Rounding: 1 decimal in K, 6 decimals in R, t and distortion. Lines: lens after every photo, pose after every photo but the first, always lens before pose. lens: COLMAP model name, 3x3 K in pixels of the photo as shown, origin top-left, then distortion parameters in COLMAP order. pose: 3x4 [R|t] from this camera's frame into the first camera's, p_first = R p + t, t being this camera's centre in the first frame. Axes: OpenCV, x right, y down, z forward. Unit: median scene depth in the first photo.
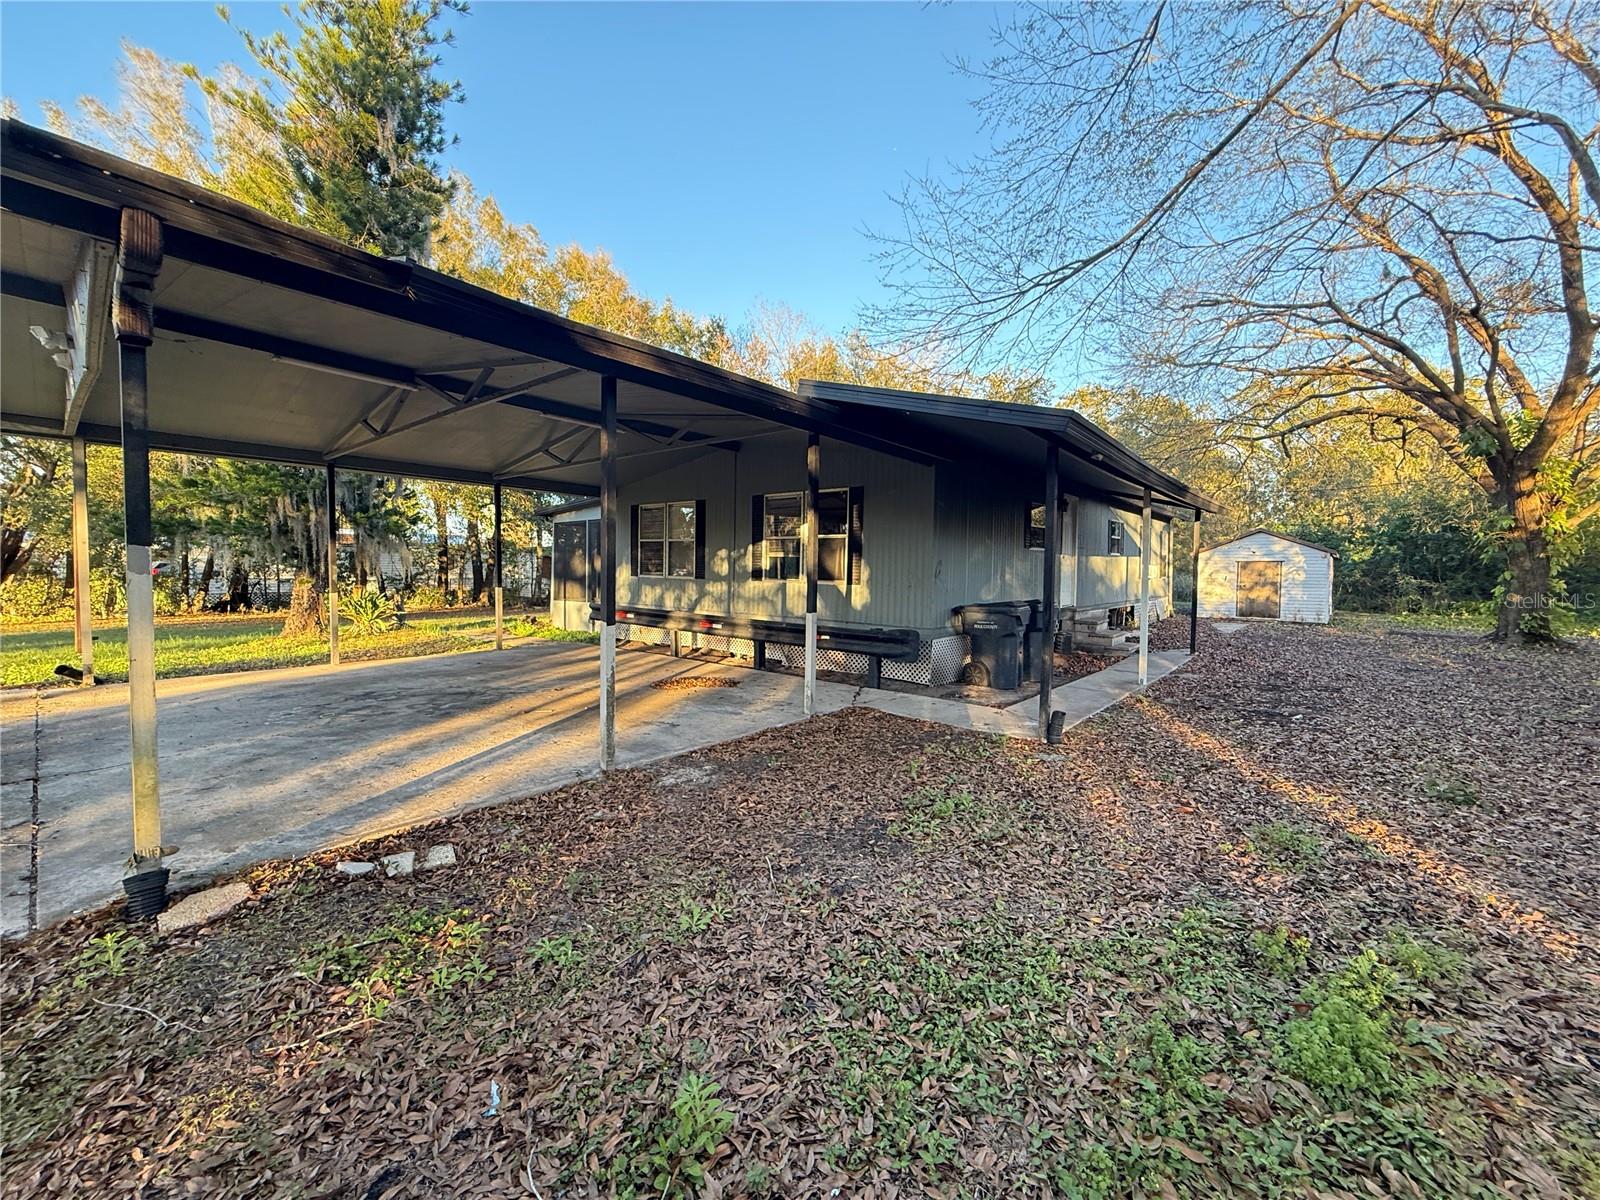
lens RADIAL K [[638.5, 0, 805.7], [0, 638.5, 602.5], [0, 0, 1]] dist [0.002061, -0.000155]
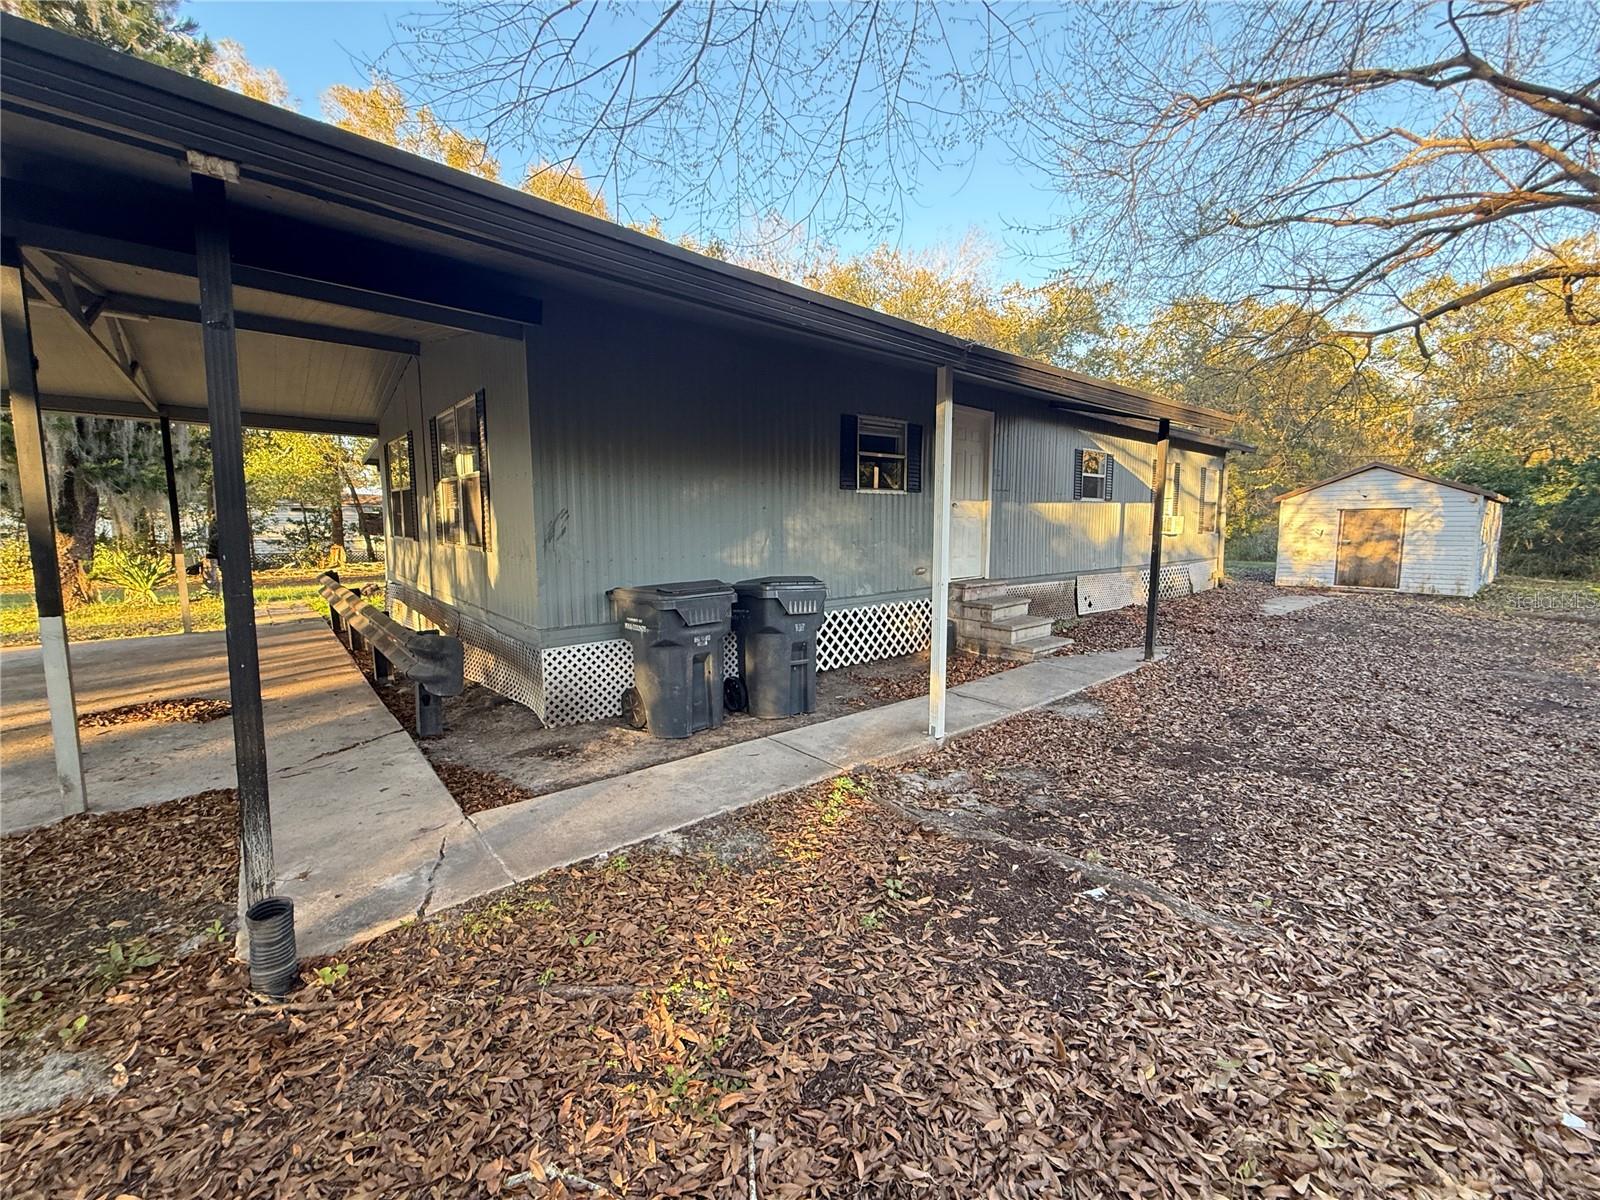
lens RADIAL K [[638.5, 0, 793.6], [0, 638.5, 589.6], [0, 0, 1]] dist [0.002061, -0.000155]
pose [[0.985284, 0.006904, -0.170785, 0.194834], [0.001429, 0.998816, 0.048623, -0.008632], [0.170919, -0.048151, 0.984108, 0.179493]]
